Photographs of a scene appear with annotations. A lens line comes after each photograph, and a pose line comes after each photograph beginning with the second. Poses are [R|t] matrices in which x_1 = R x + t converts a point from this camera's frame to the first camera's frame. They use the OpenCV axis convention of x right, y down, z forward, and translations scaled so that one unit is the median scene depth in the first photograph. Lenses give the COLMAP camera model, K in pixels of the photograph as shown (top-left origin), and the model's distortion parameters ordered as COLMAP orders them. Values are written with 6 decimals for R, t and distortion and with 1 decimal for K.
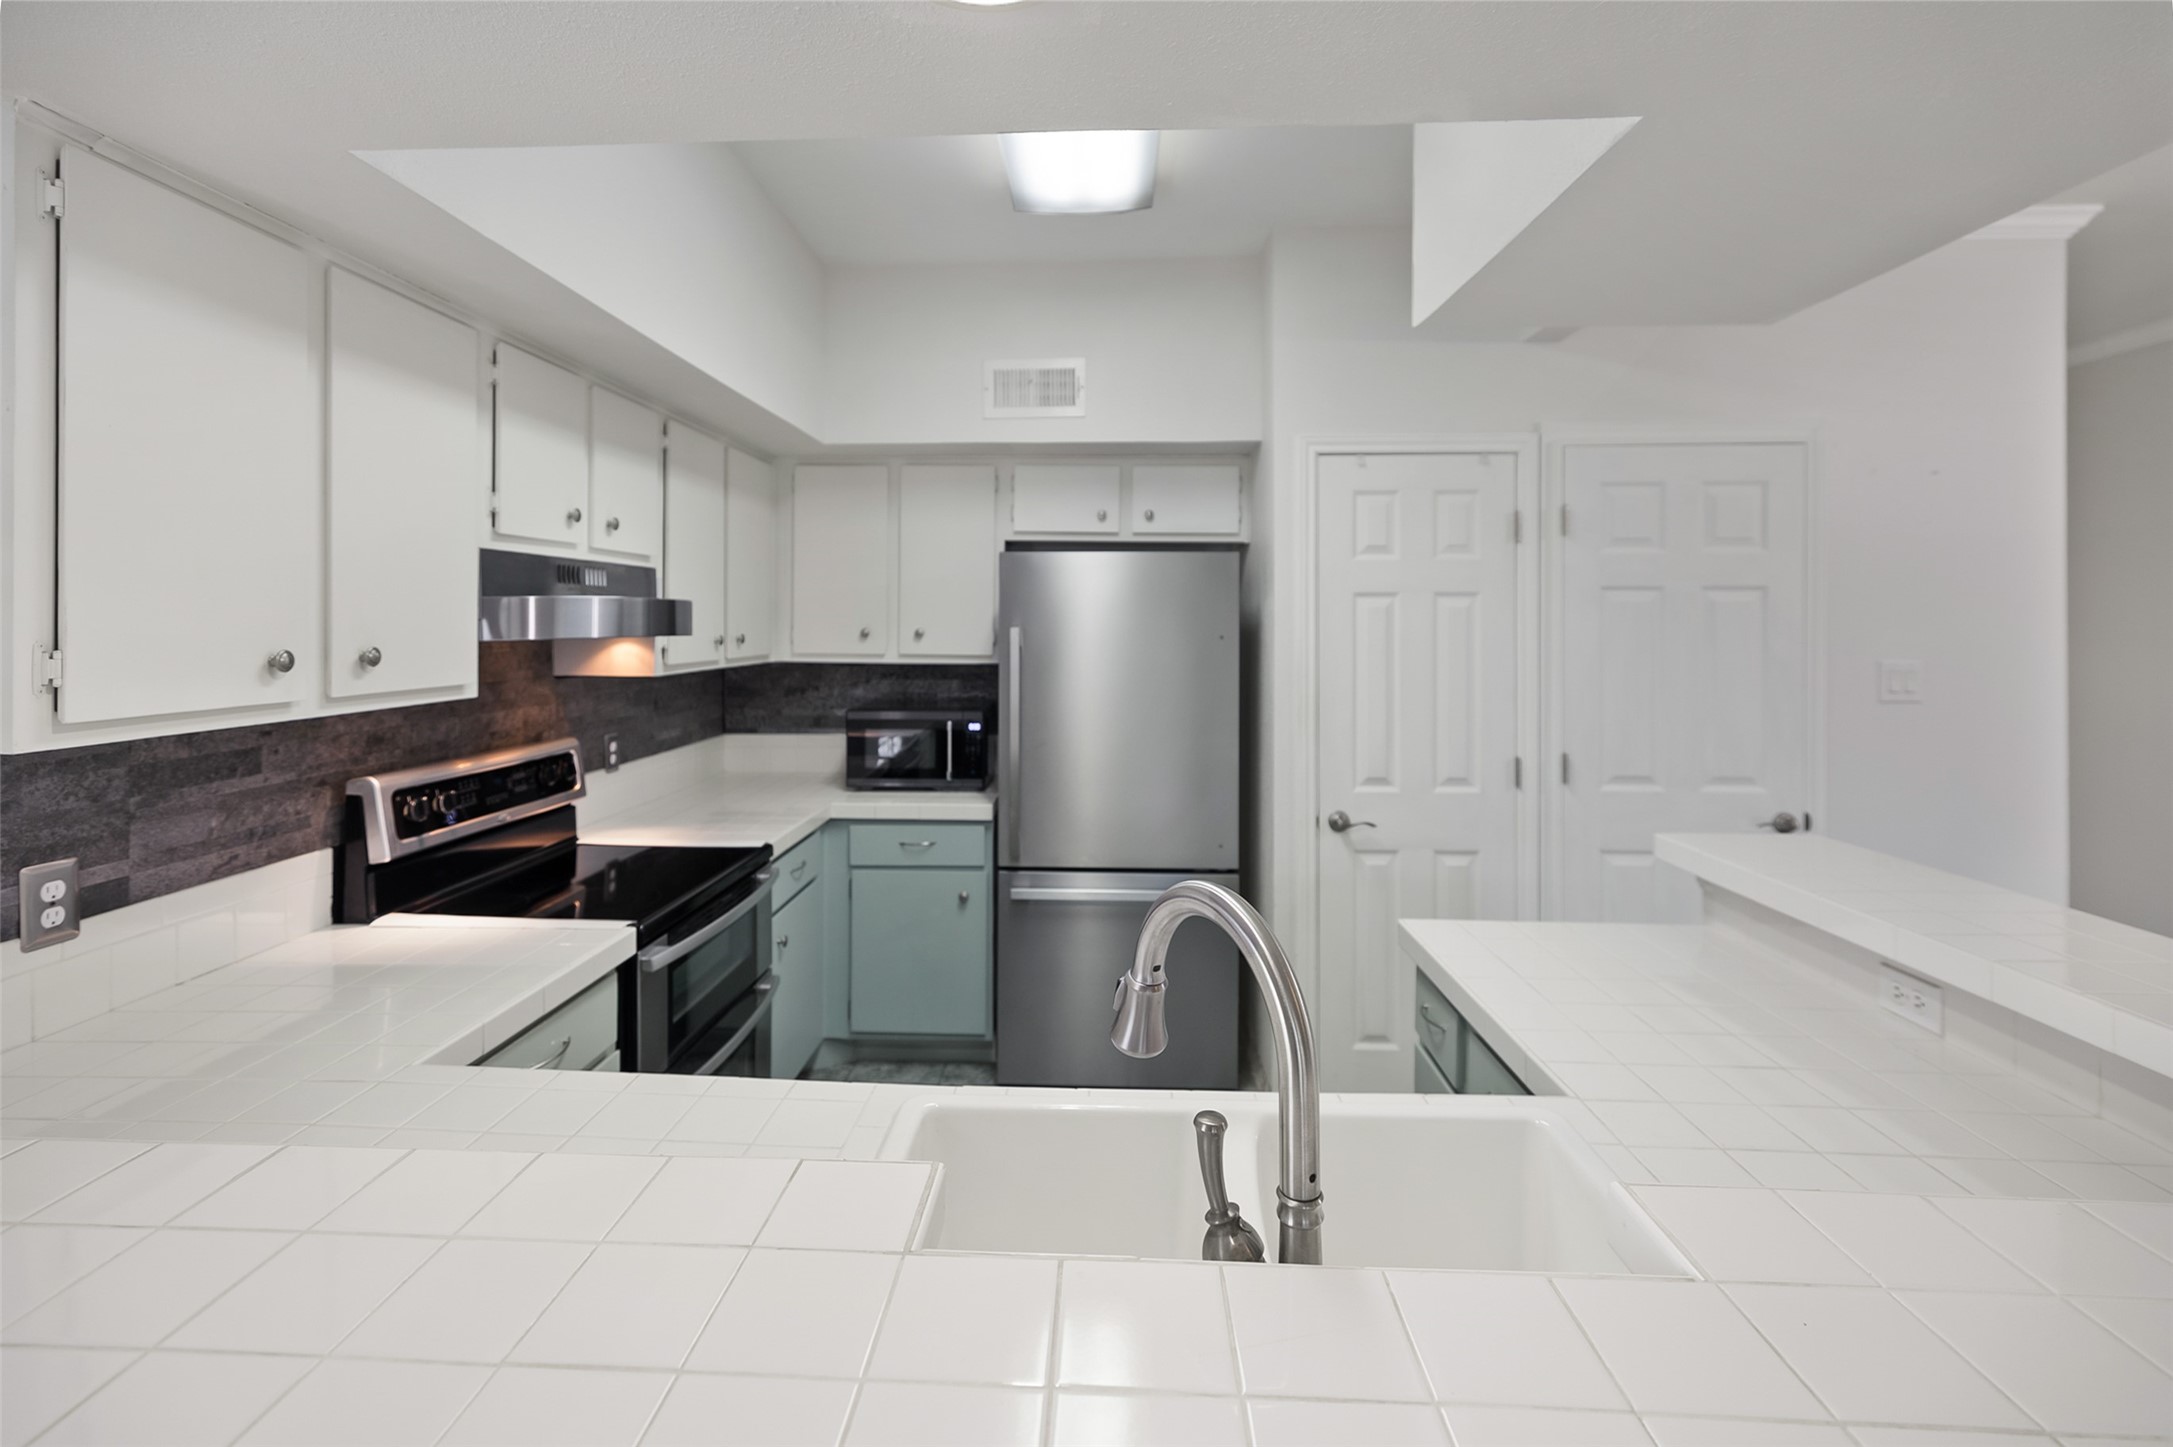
lens RADIAL K [[963.0, 0, 1065.6], [0, 963.0, 622.0], [0, 0, 1]] dist [-0.000686, 0.000081]
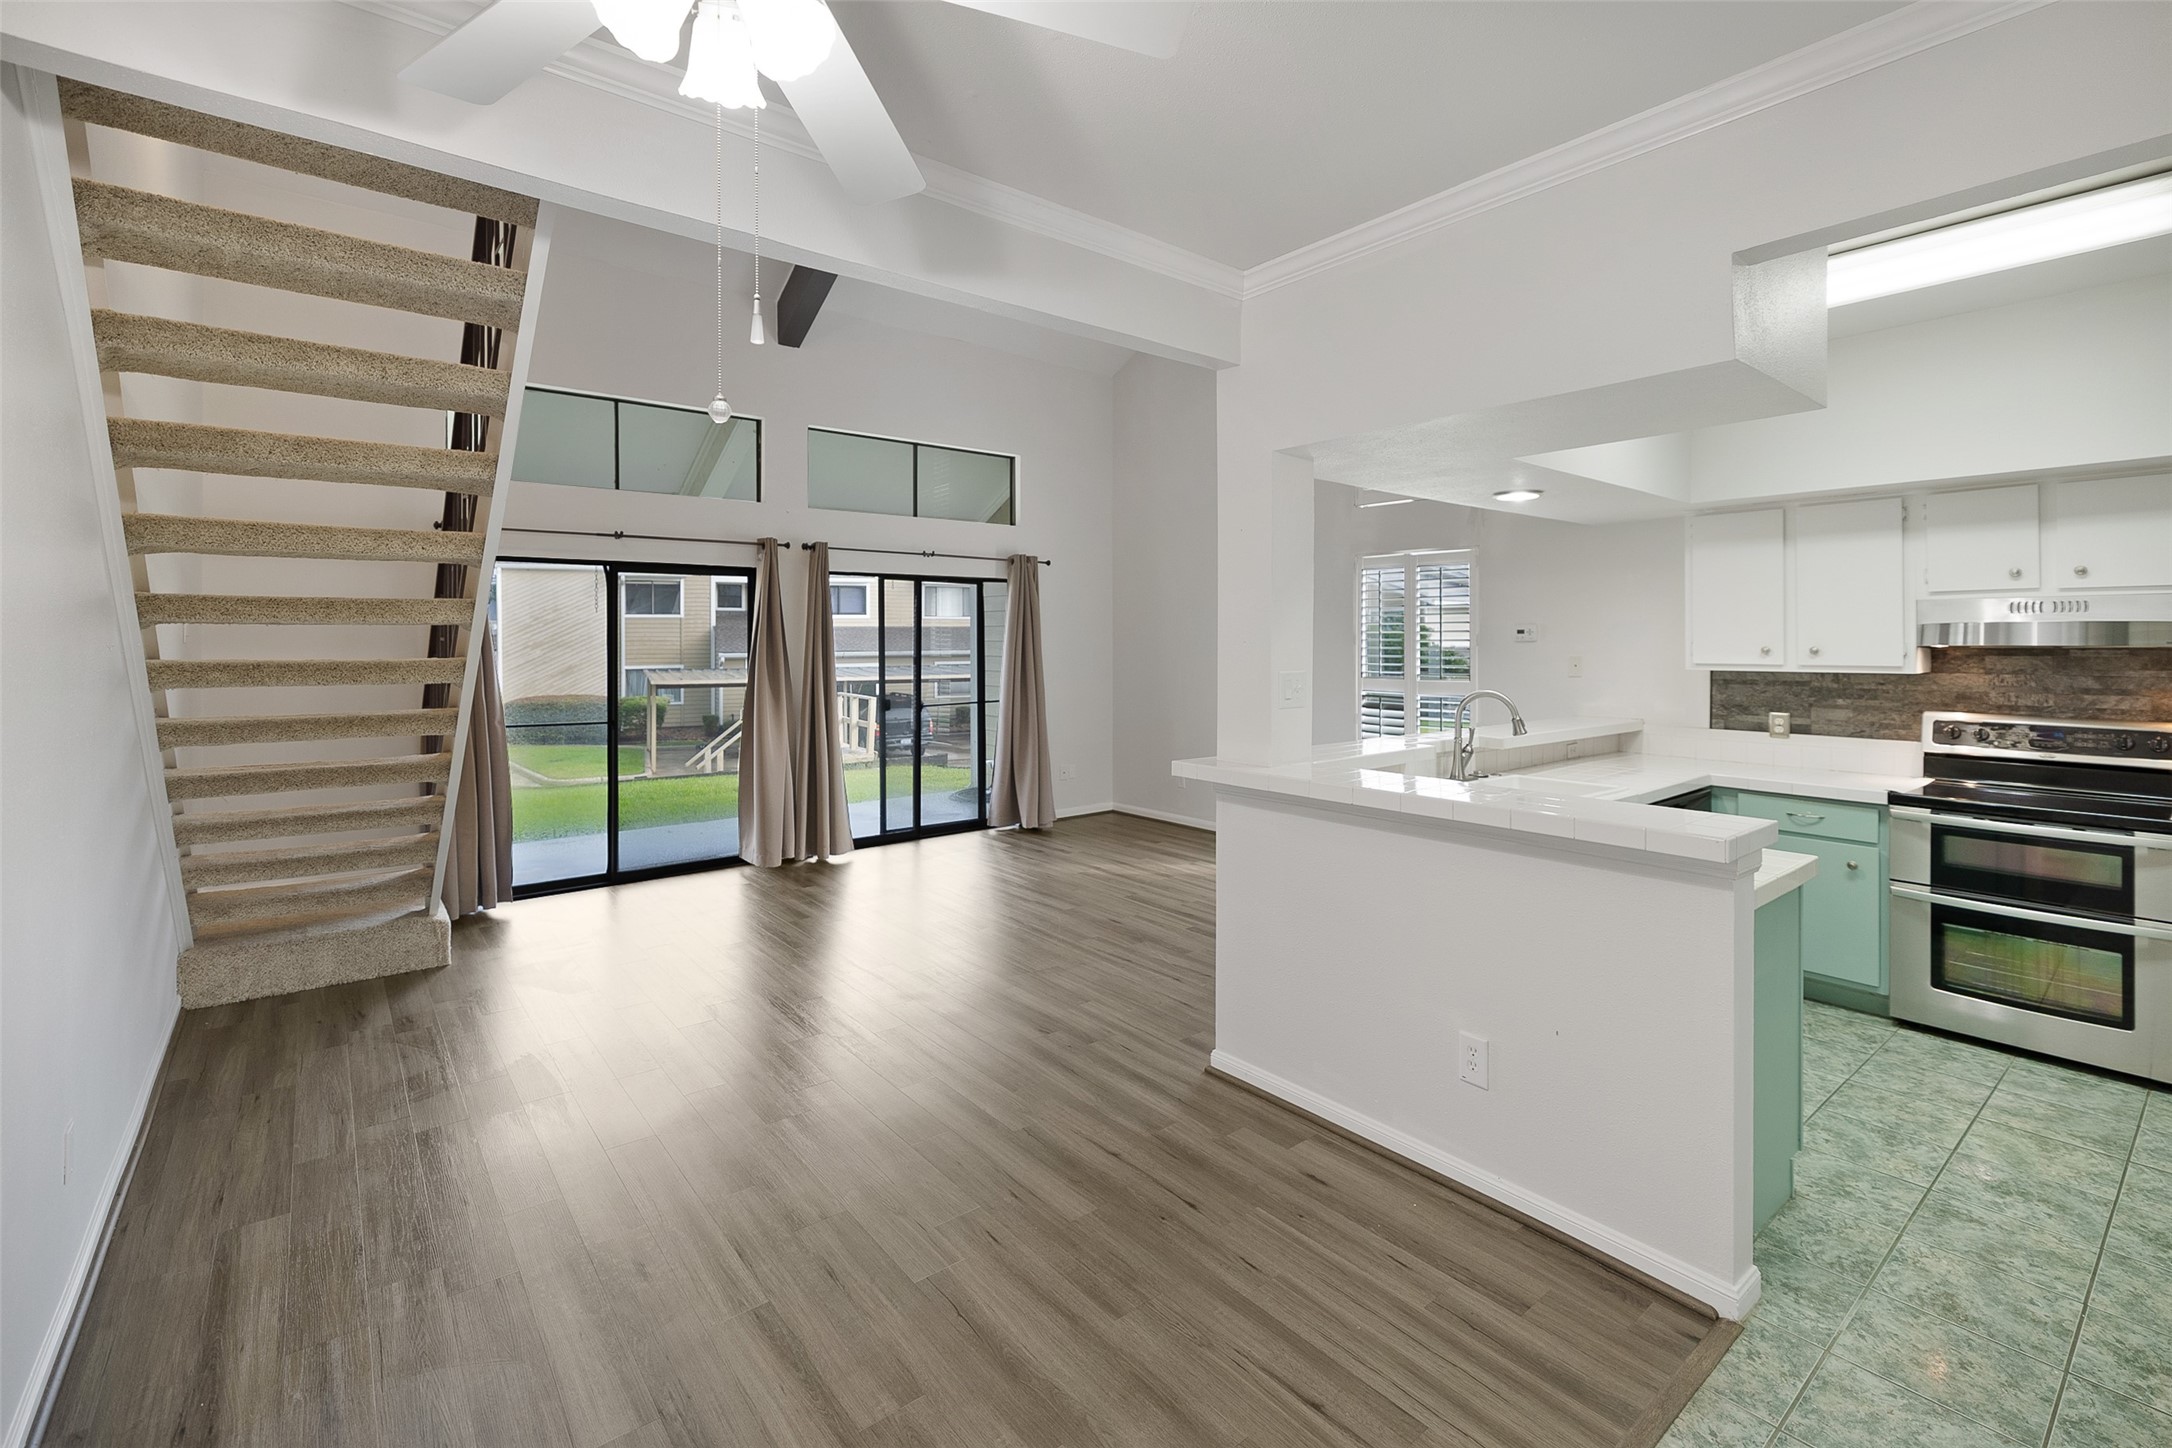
lens RADIAL K [[953.4, 0, 1077.3], [0, 953.4, 636.0], [0, 0, 1]] dist [0.001166, 0.000756]
pose [[-0.743327, -0.000822, -0.668928, 1.491375], [0.002196, 0.999991, -0.003669, 0.000925], [0.668925, -0.004196, -0.743318, 0.953887]]
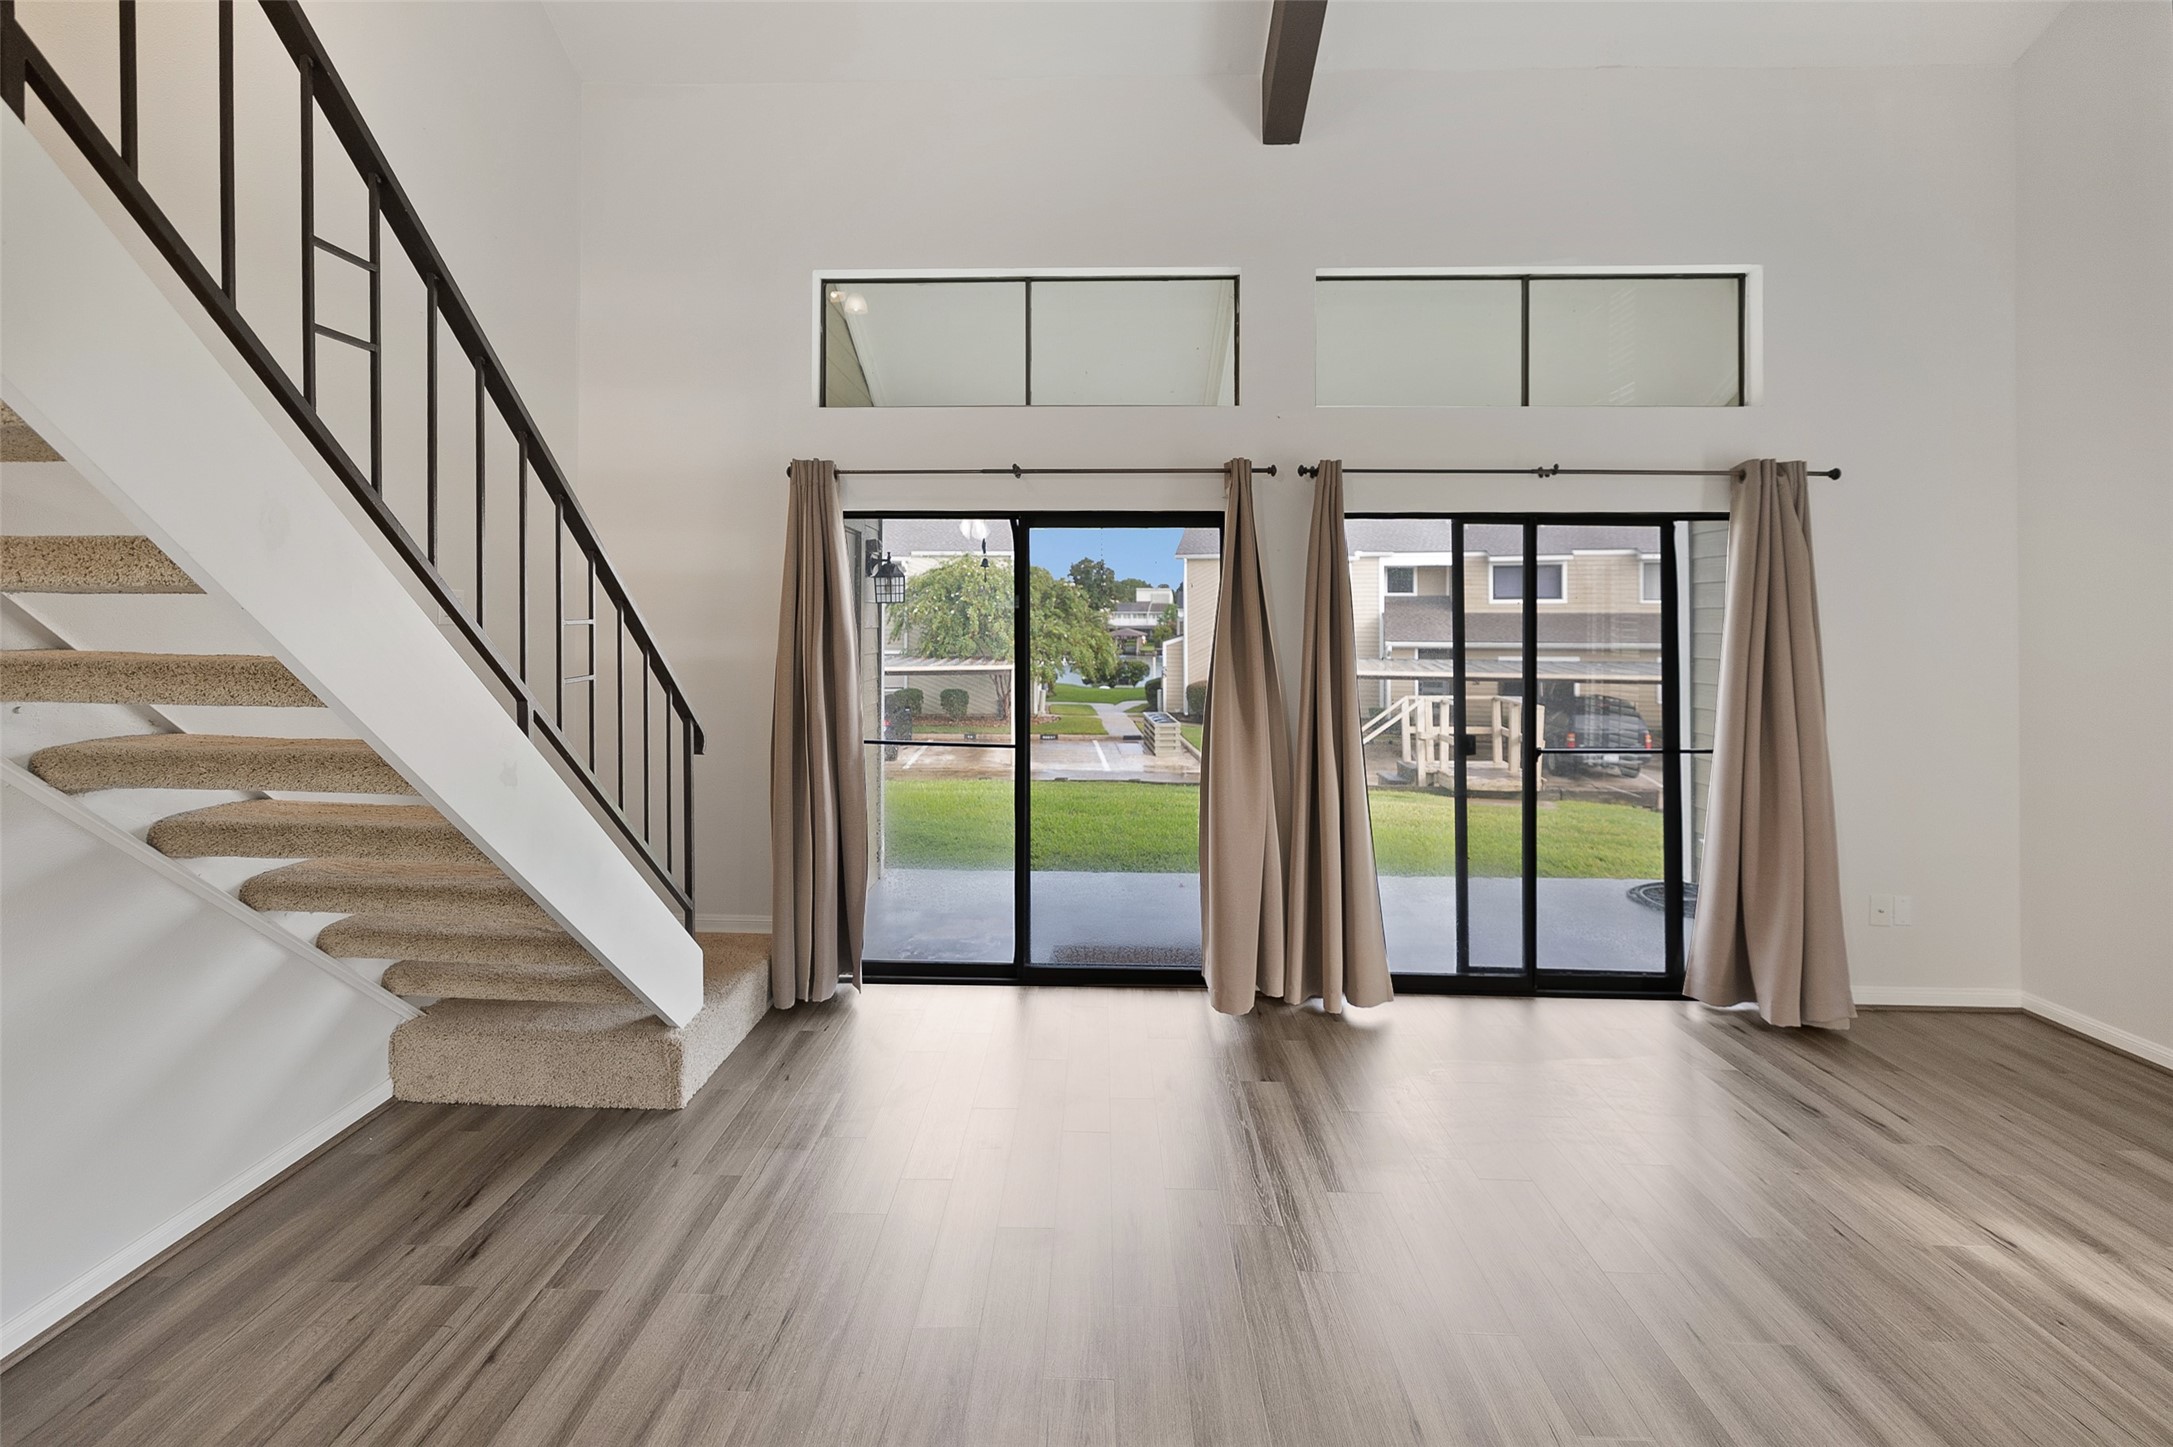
lens RADIAL K [[955.1, 0, 1062.4], [0, 955.1, 619.3], [0, 0, 1]] dist [0.002550, 0.000288]
pose [[-0.999801, -0.007507, -0.018479, 0.788277], [-0.007387, 0.999951, -0.006557, -0.002156], [0.018527, -0.006420, -0.999808, 0.129635]]
